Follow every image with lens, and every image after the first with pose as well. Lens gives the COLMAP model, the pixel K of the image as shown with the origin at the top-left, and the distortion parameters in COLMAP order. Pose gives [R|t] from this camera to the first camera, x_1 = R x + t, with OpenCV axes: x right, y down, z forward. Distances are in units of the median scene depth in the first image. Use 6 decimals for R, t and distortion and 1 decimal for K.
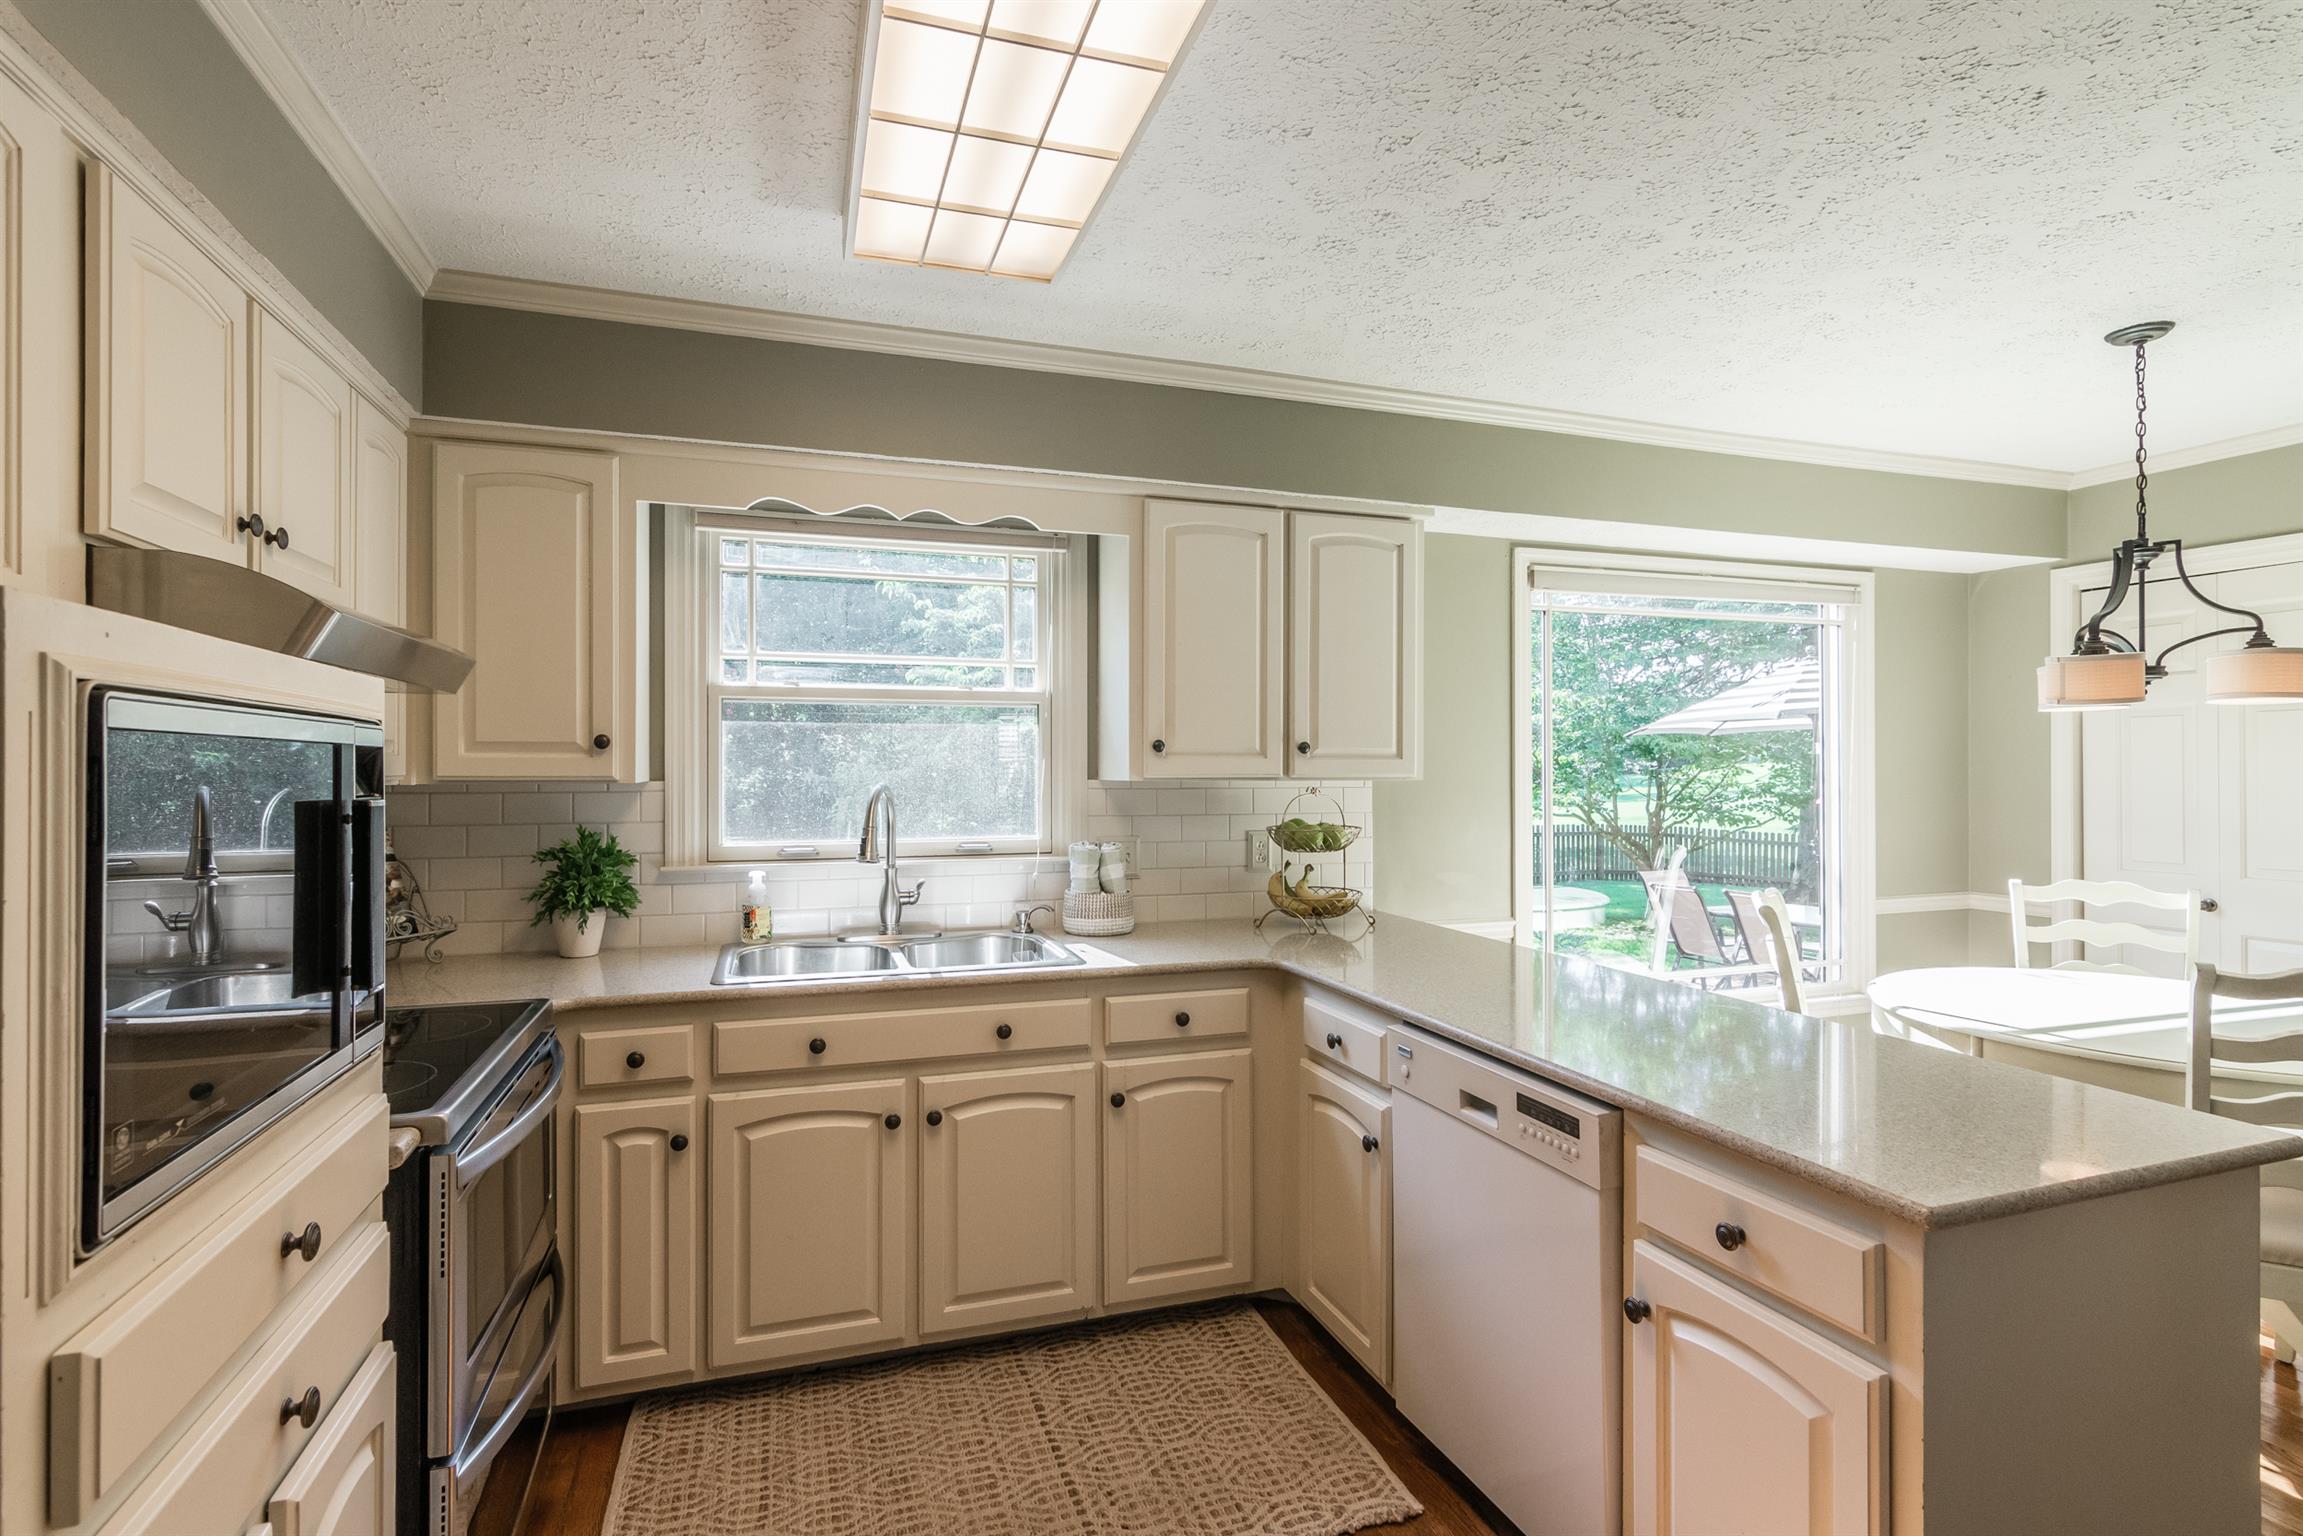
lens RADIAL K [[1109.2, 0, 1145.6], [0, 1109.2, 773.0], [0, 0, 1]] dist [-0.000806, 0.000496]
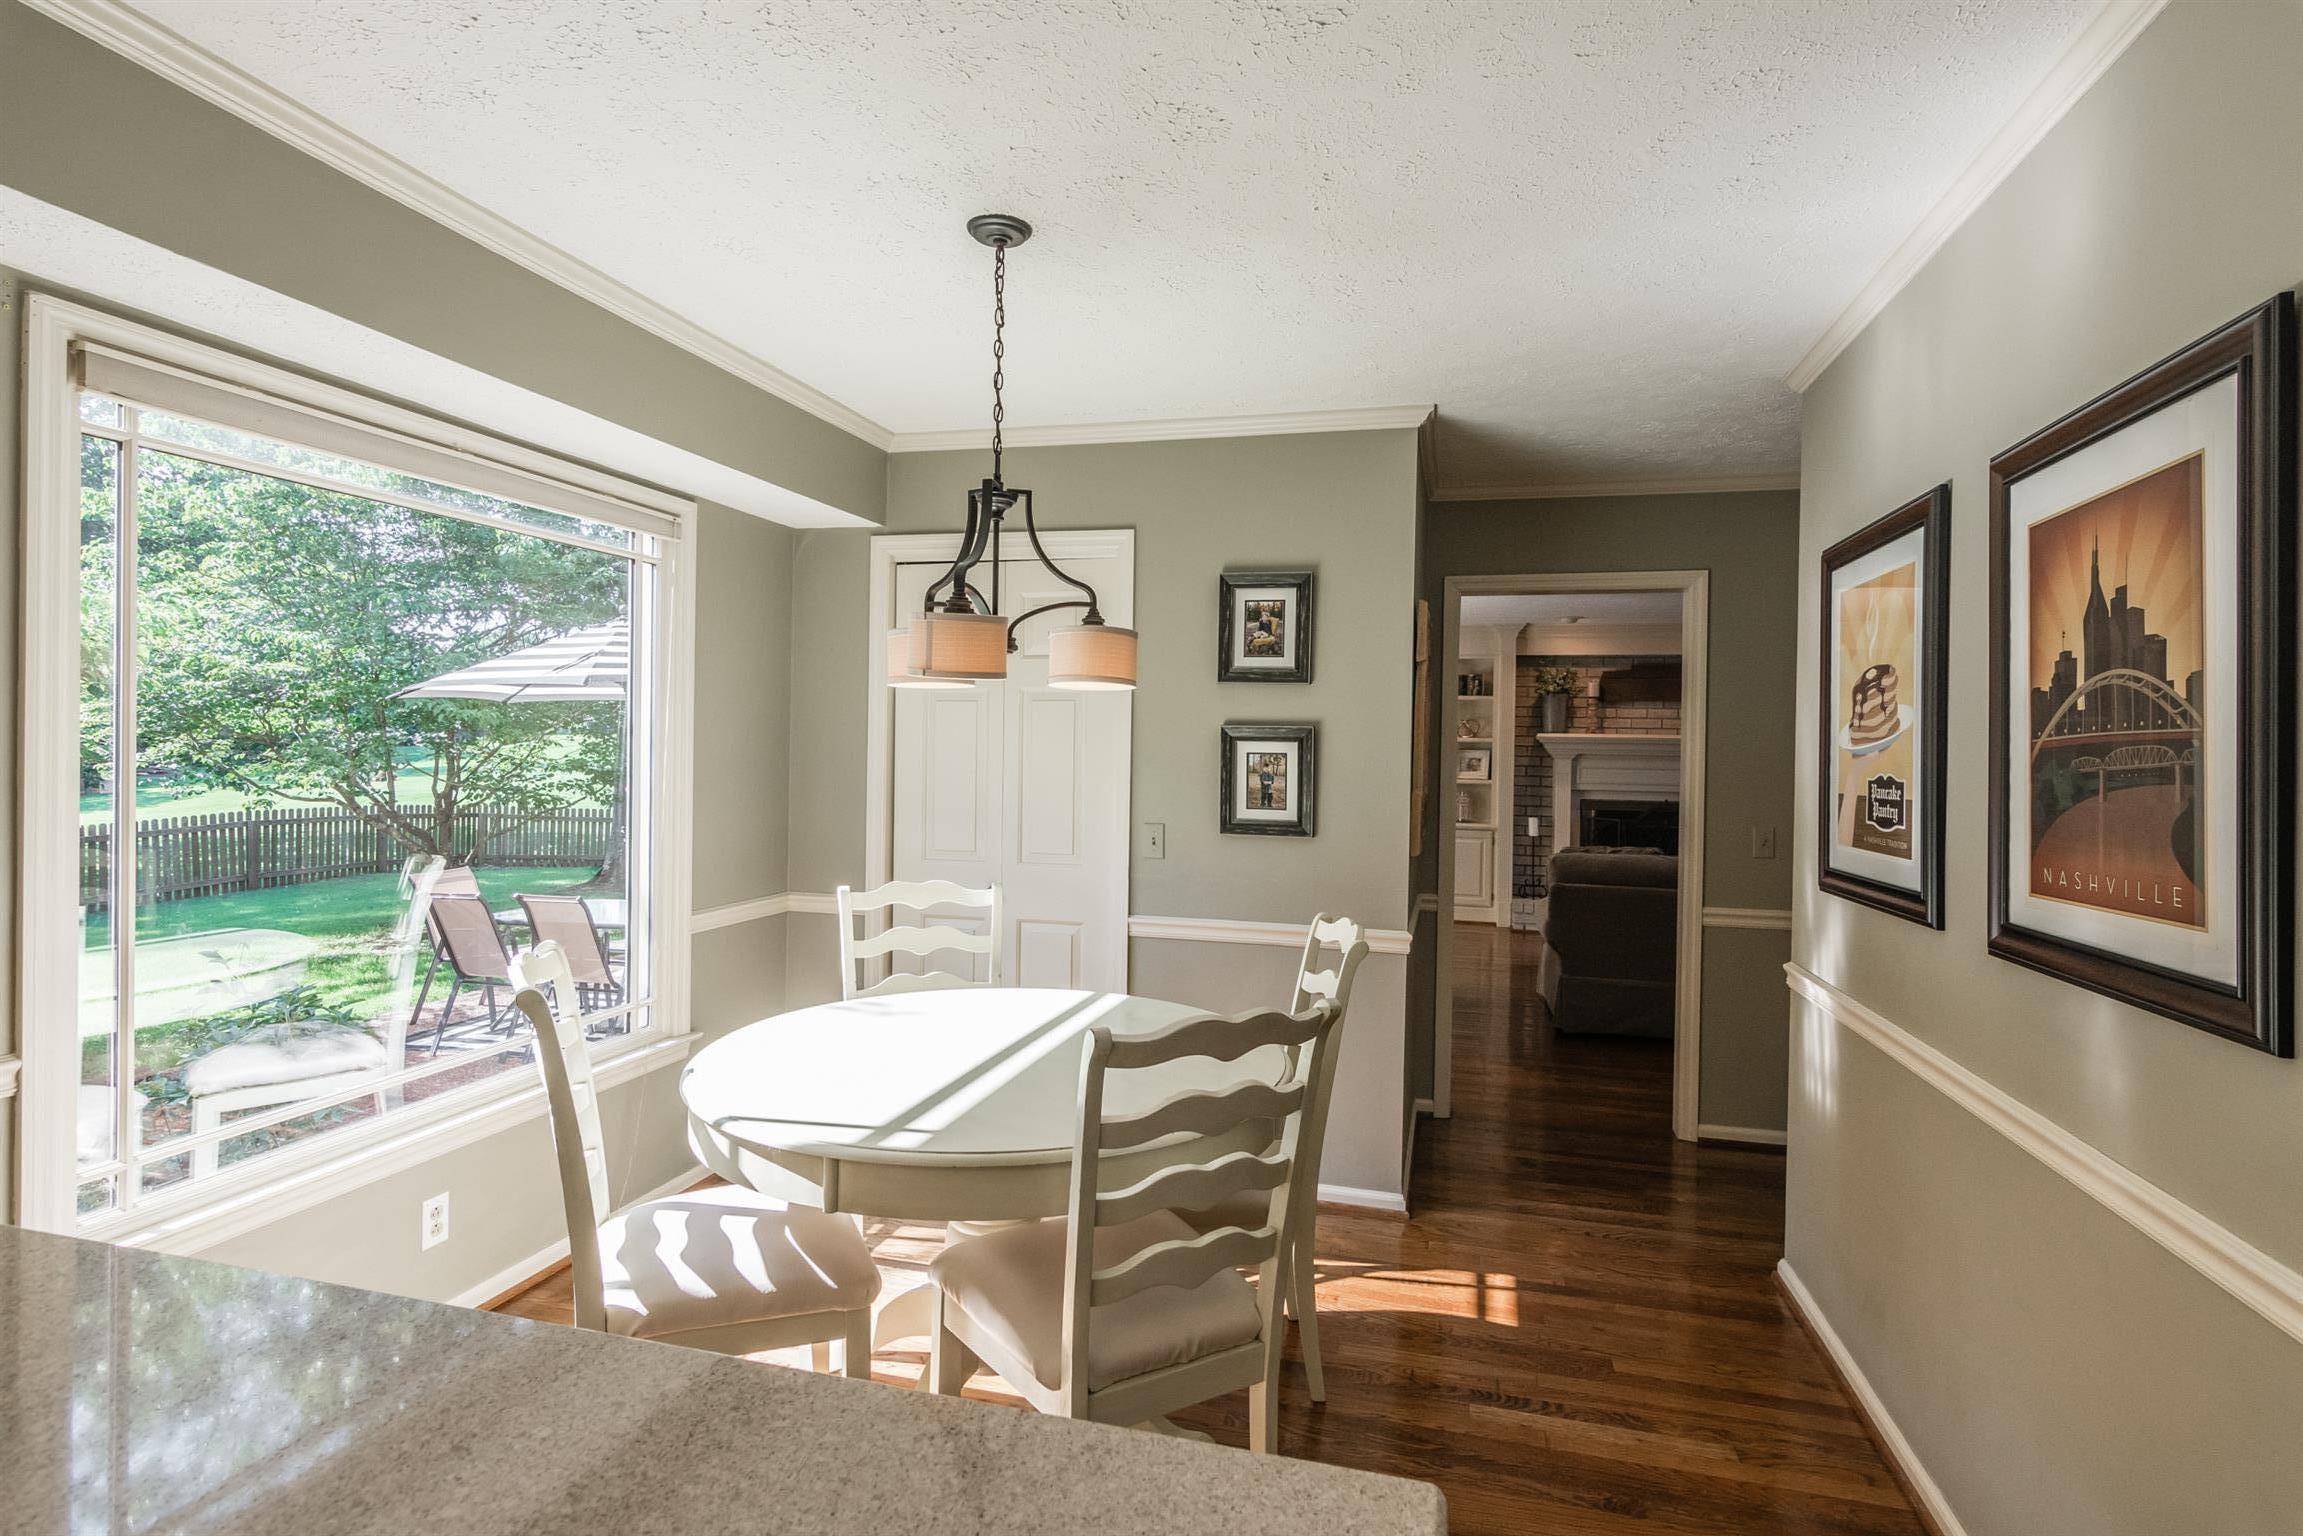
lens RADIAL K [[1105.7, 0, 1171.3], [0, 1105.7, 744.0], [0, 0, 1]] dist [0.002368, 0.000190]
pose [[0.543644, 0.013692, 0.839204, 0.177966], [-0.013871, 0.999877, -0.007328, -0.007524], [-0.839201, -0.007657, 0.543767, 0.280420]]
